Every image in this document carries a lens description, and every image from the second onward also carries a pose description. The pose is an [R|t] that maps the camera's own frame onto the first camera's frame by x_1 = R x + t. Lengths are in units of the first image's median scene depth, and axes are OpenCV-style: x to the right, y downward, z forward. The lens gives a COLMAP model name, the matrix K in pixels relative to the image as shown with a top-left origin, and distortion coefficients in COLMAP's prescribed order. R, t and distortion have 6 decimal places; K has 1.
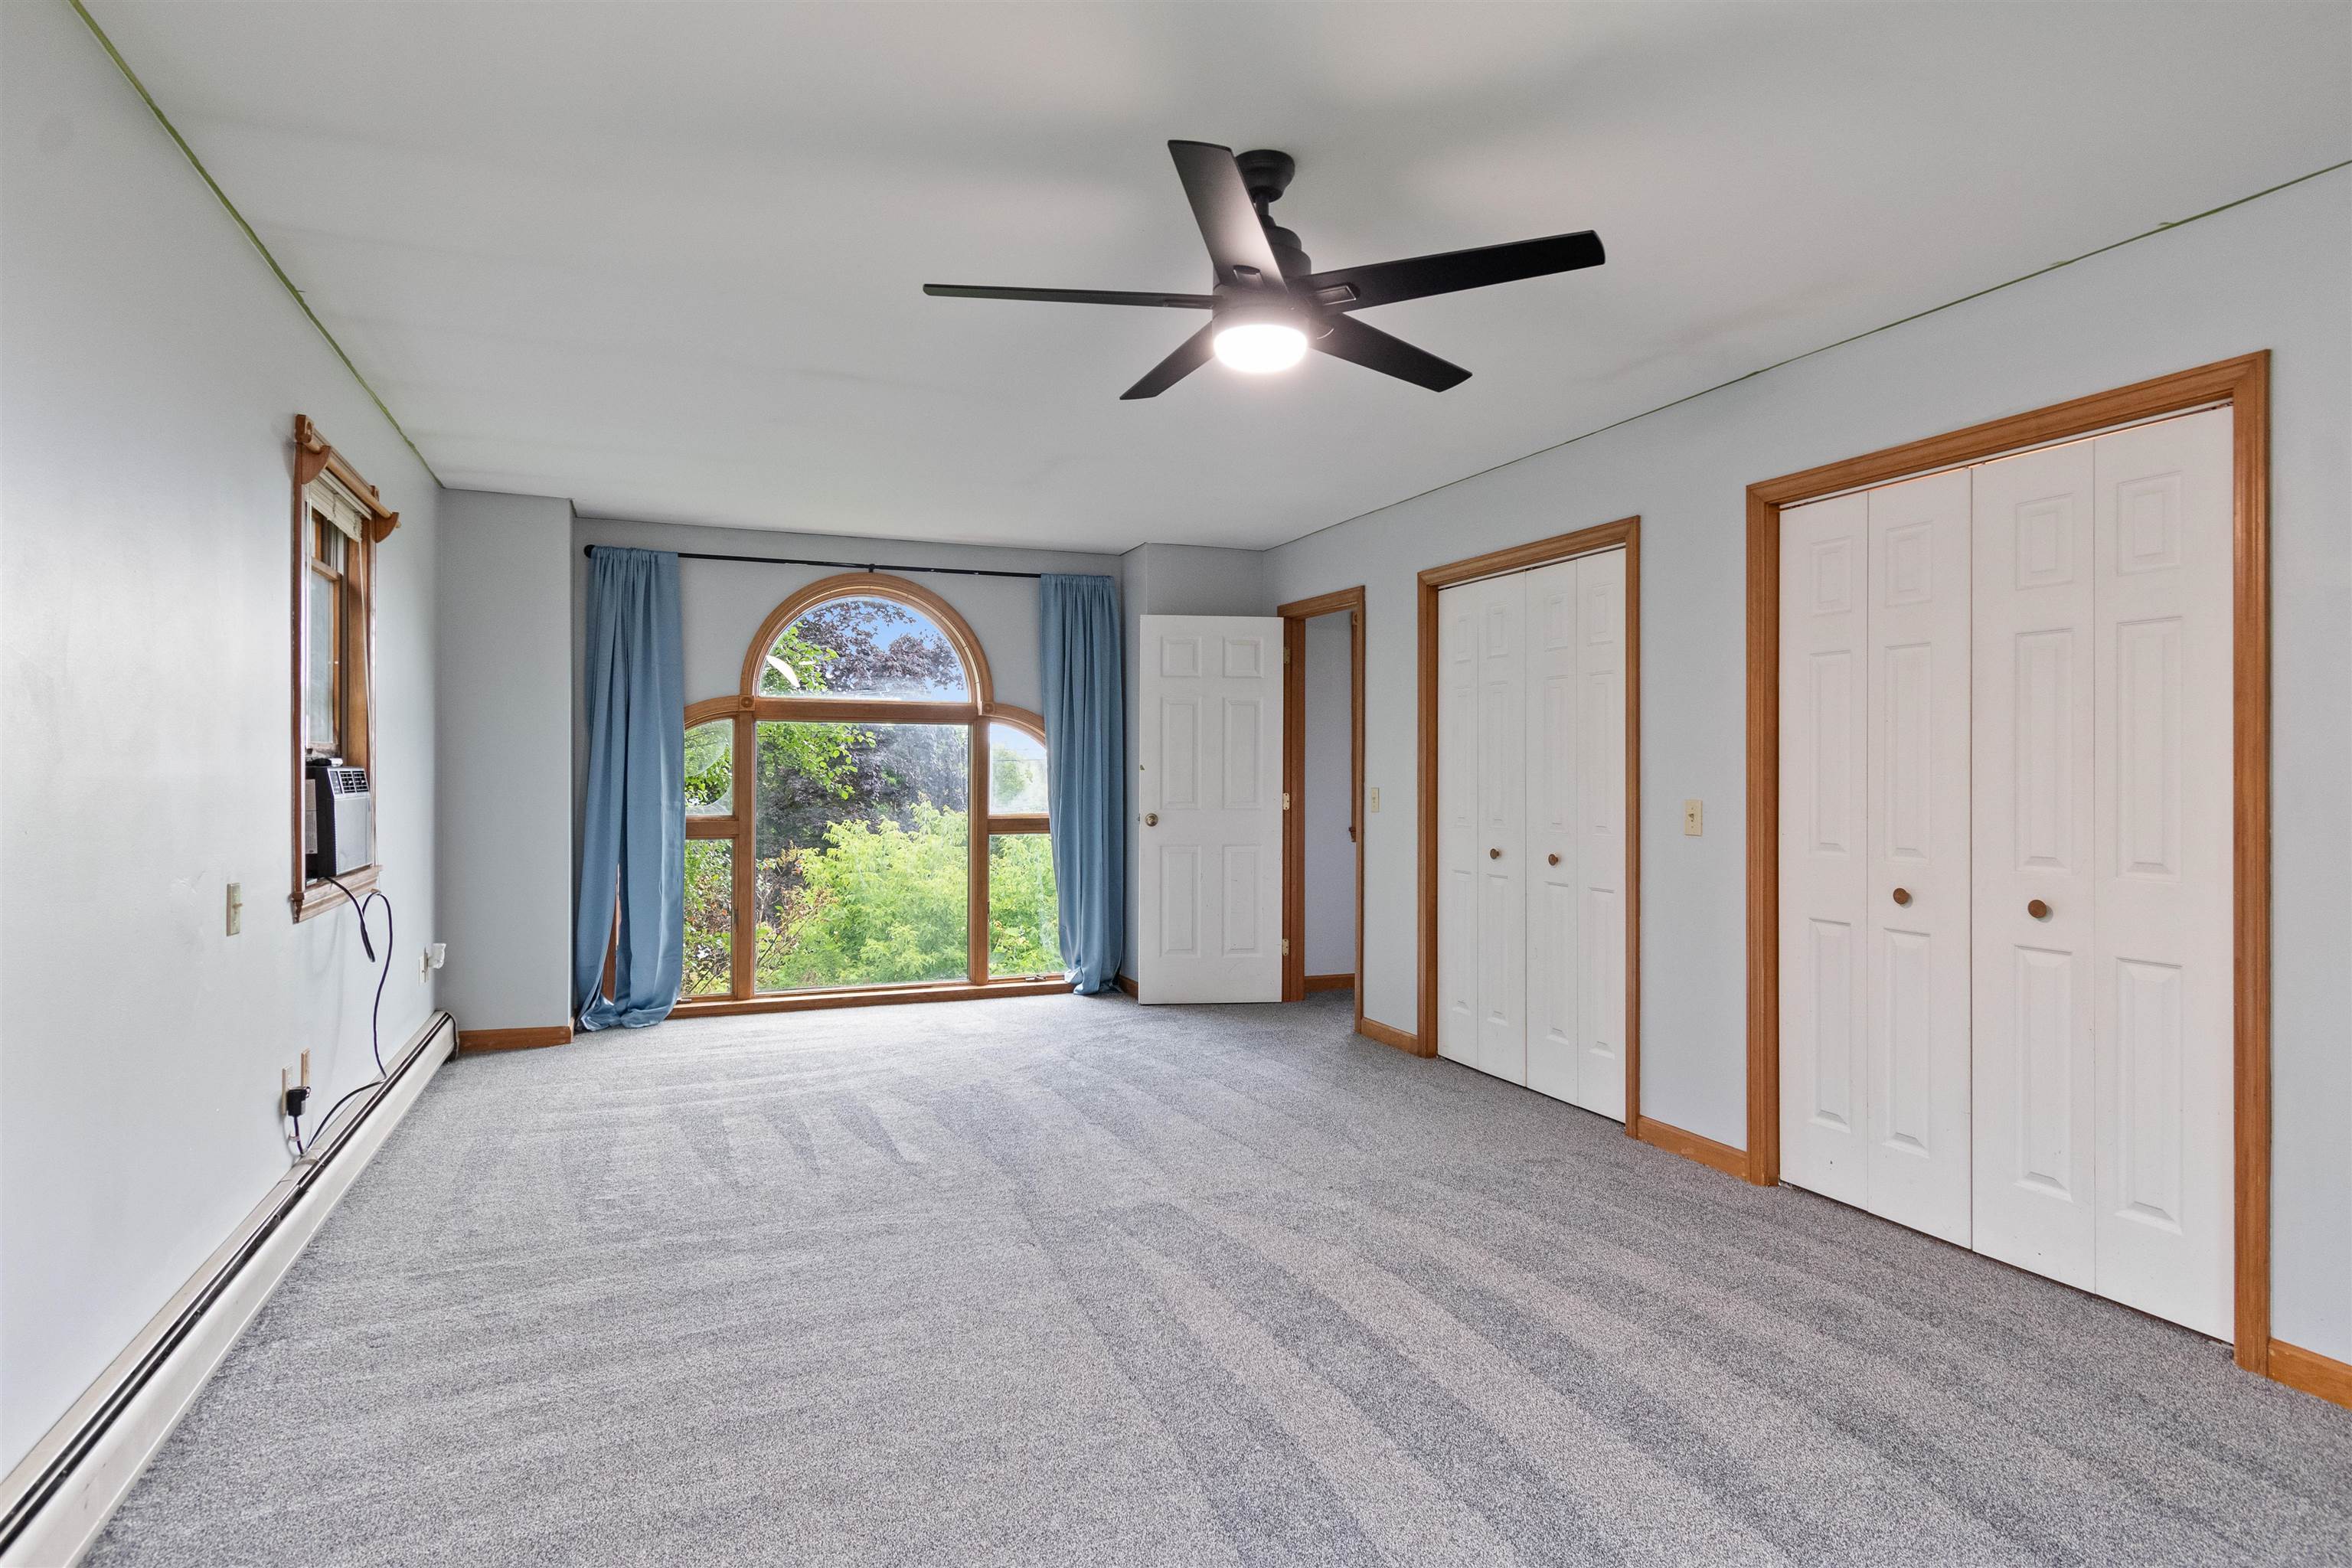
lens RADIAL K [[1294.1, 0, 1177.0], [0, 1294.1, 771.7], [0, 0, 1]] dist [-0.000531, -0.001378]
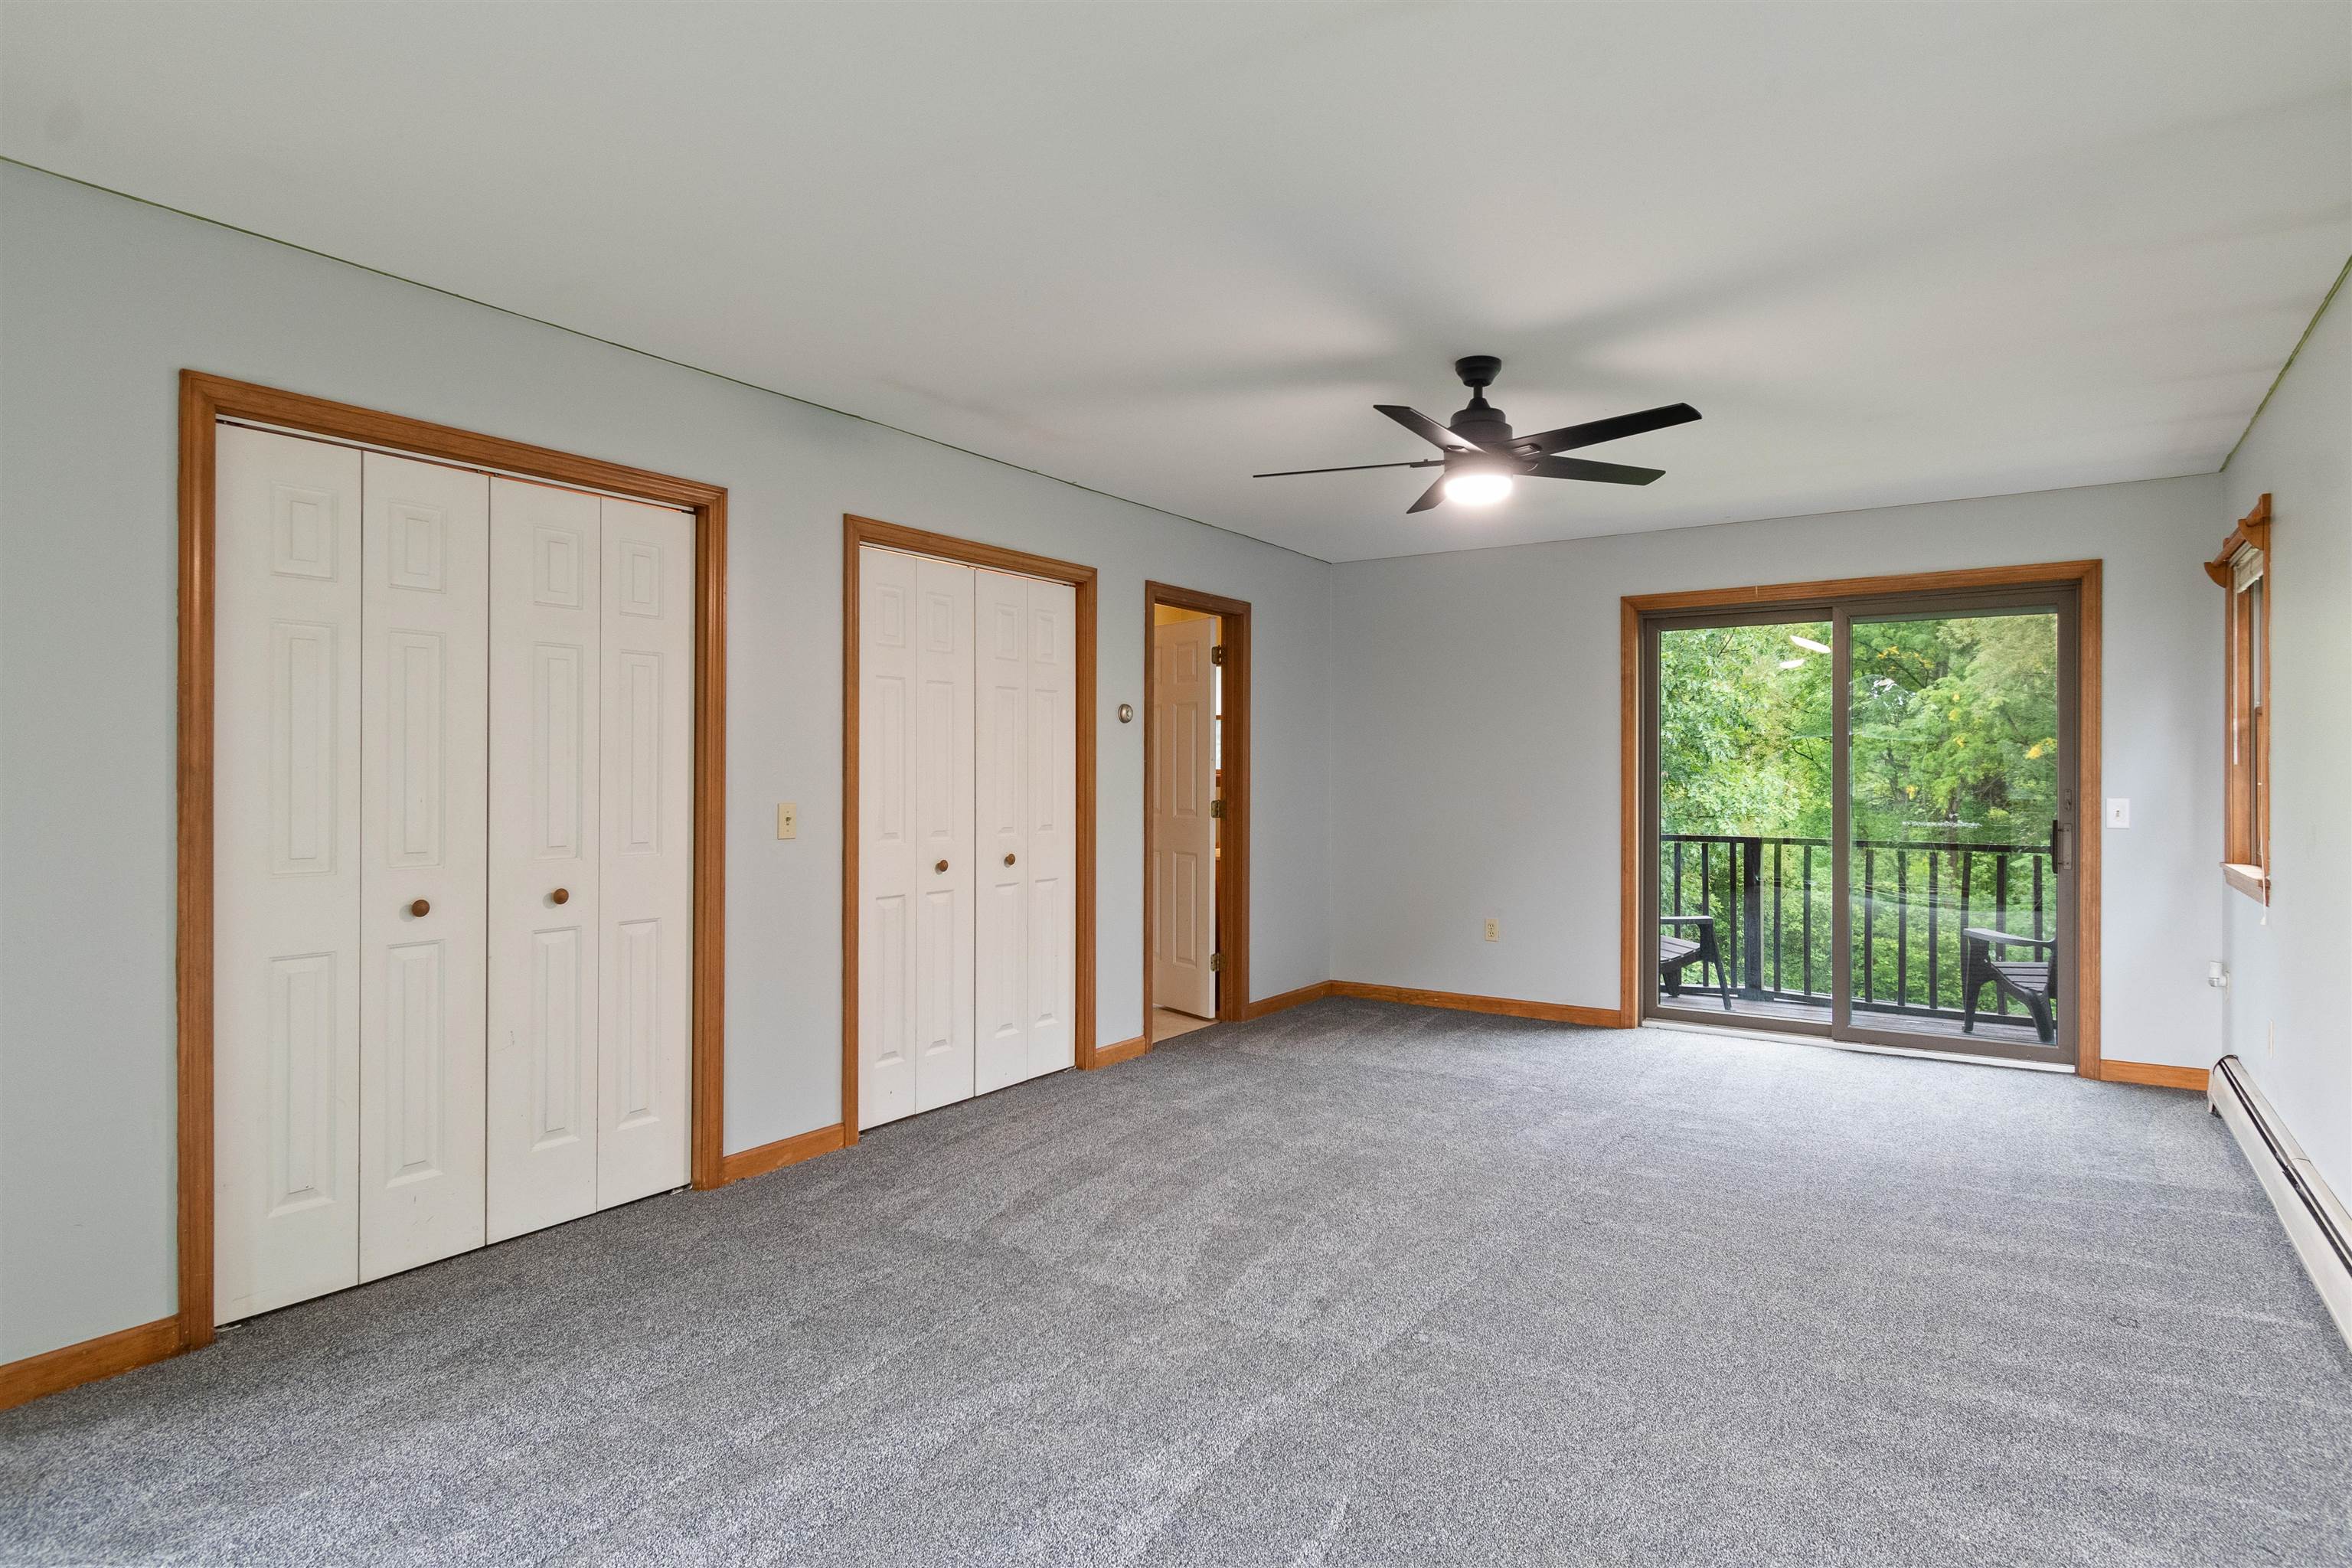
lens RADIAL K [[1294.1, 0, 1177.0], [0, 1294.1, 771.7], [0, 0, 1]] dist [-0.000531, -0.001378]
pose [[-0.562585, -0.007977, 0.826701, -0.474879], [-0.006246, 0.999966, 0.005398, -0.008064], [-0.826716, -0.002126, -0.562615, 1.053832]]
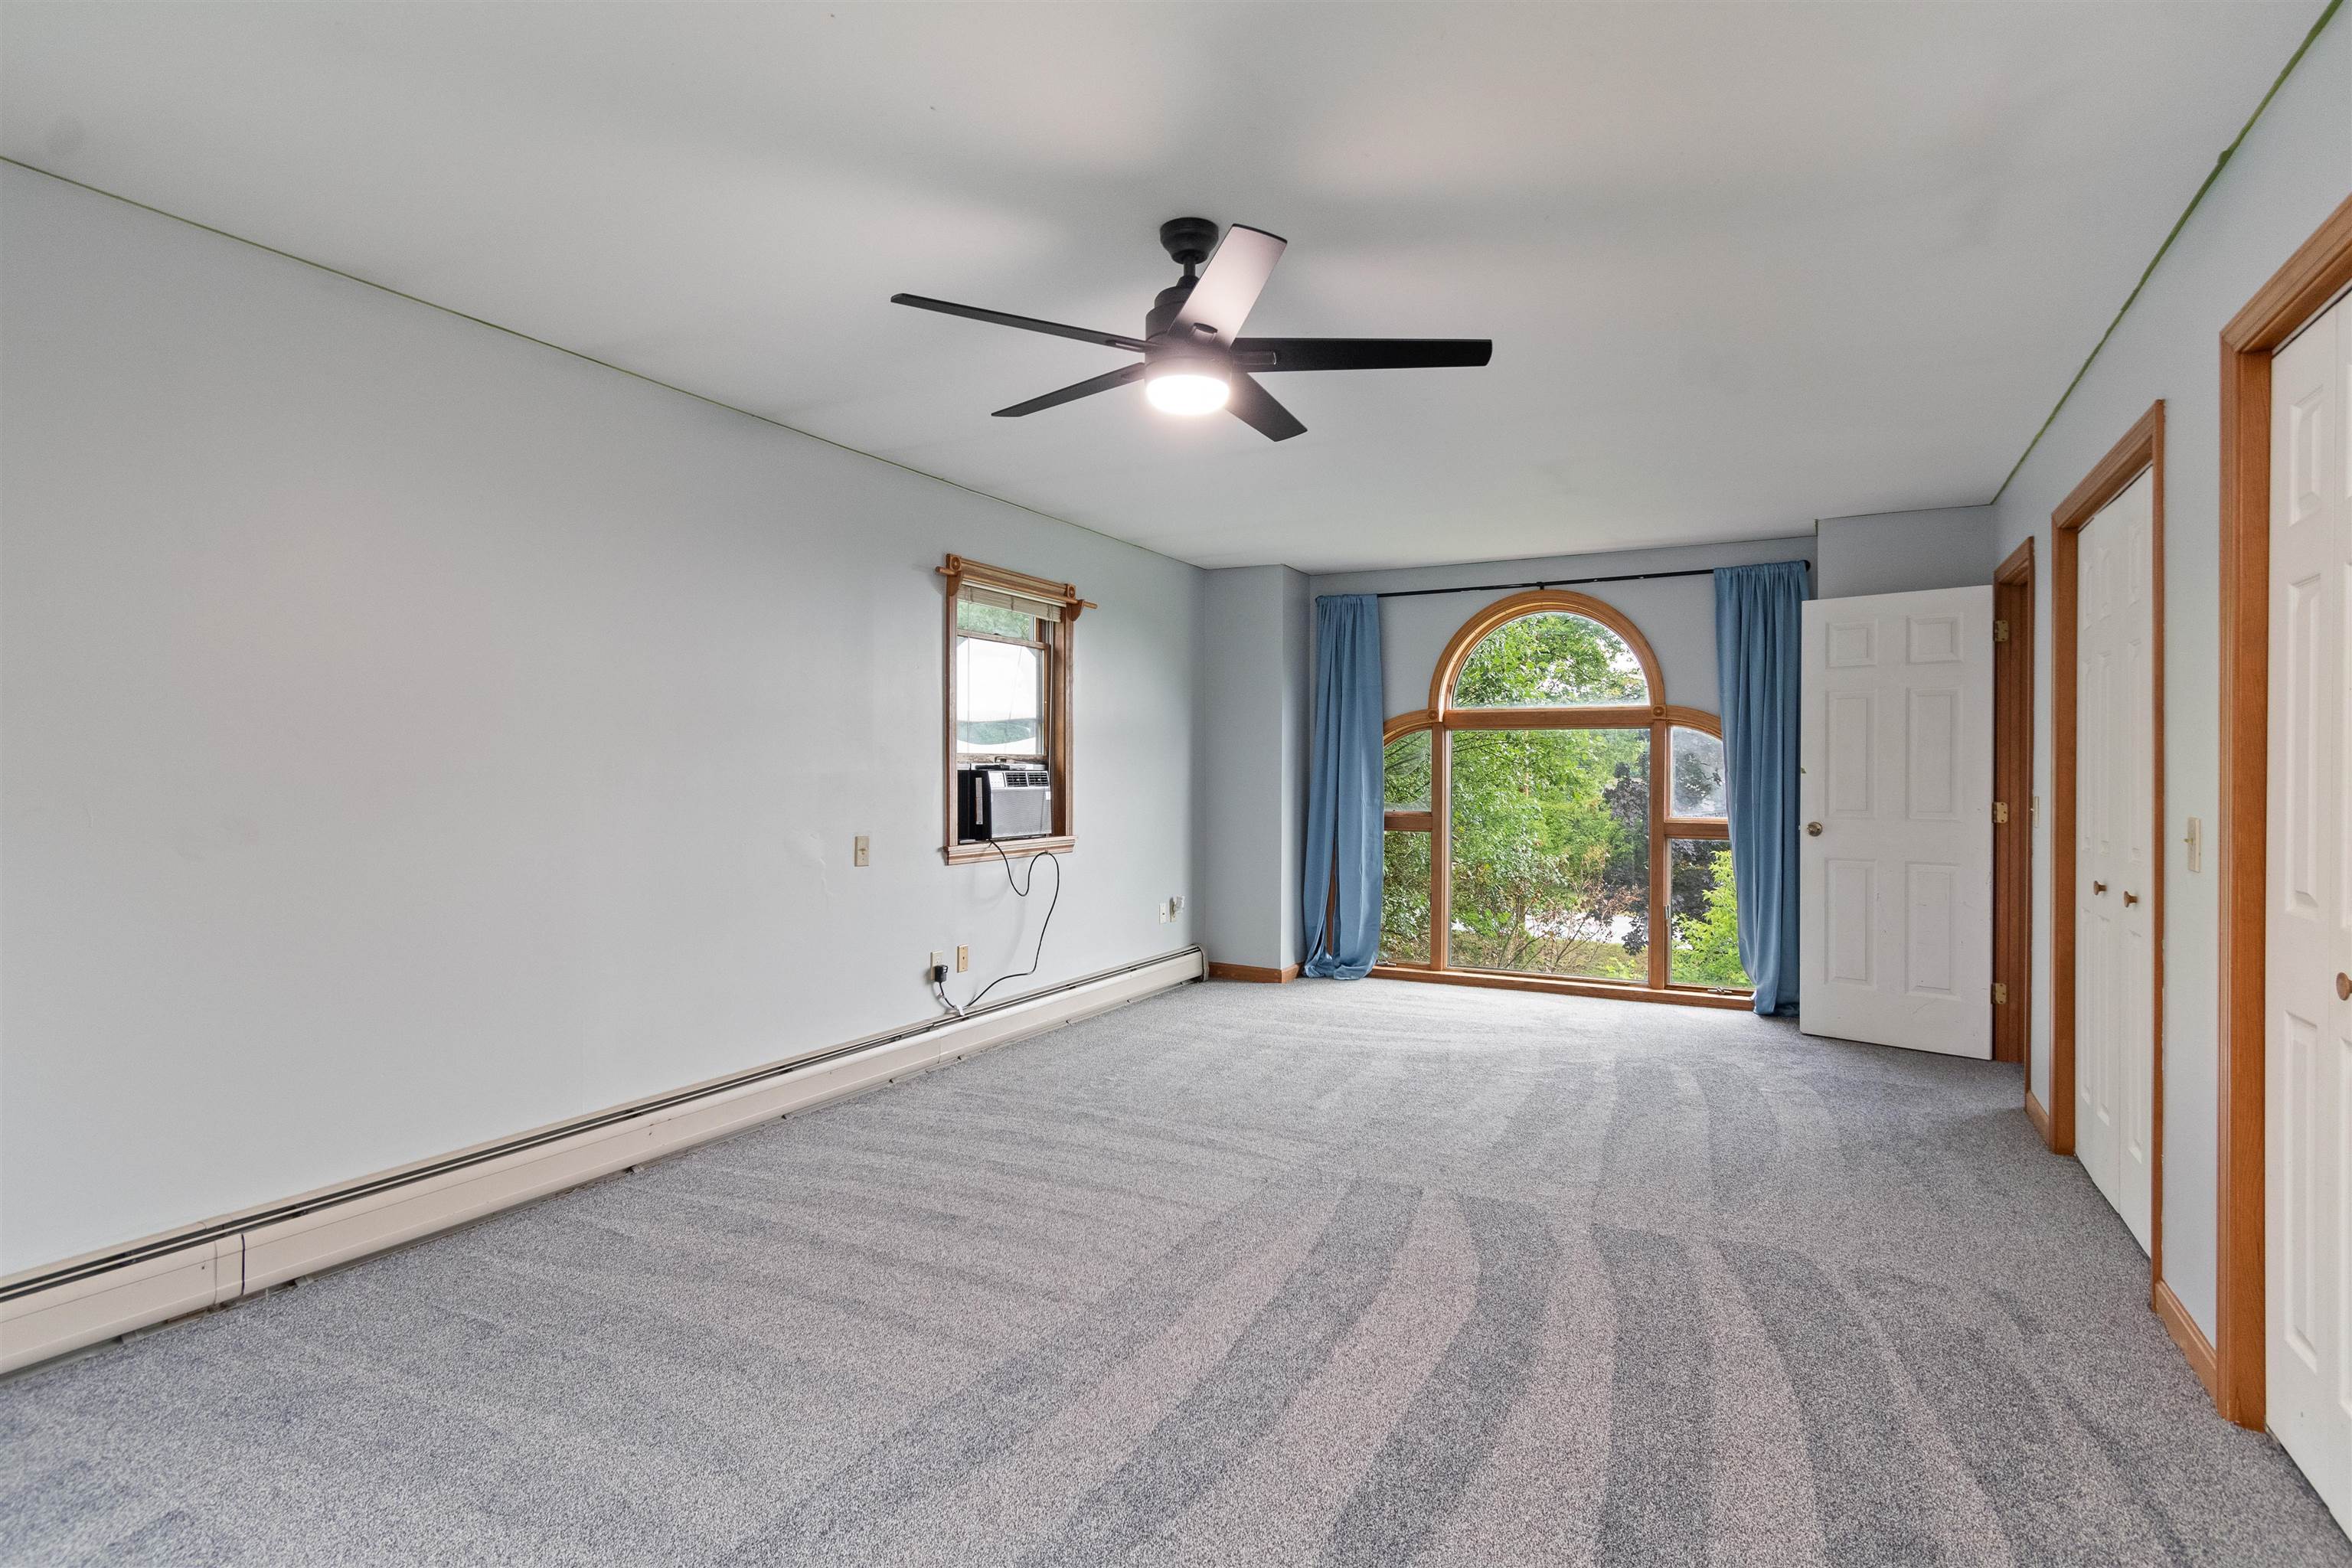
lens RADIAL K [[1199.8, 0, 1176.0], [0, 1199.8, 784.0], [0, 0, 1]] dist [0.001418, -0.001628]
pose [[0.637372, 0.007405, -0.770520, 0.432017], [-0.002276, 0.999968, 0.007728, 0.000769], [0.770552, -0.003172, 0.637369, 0.165192]]
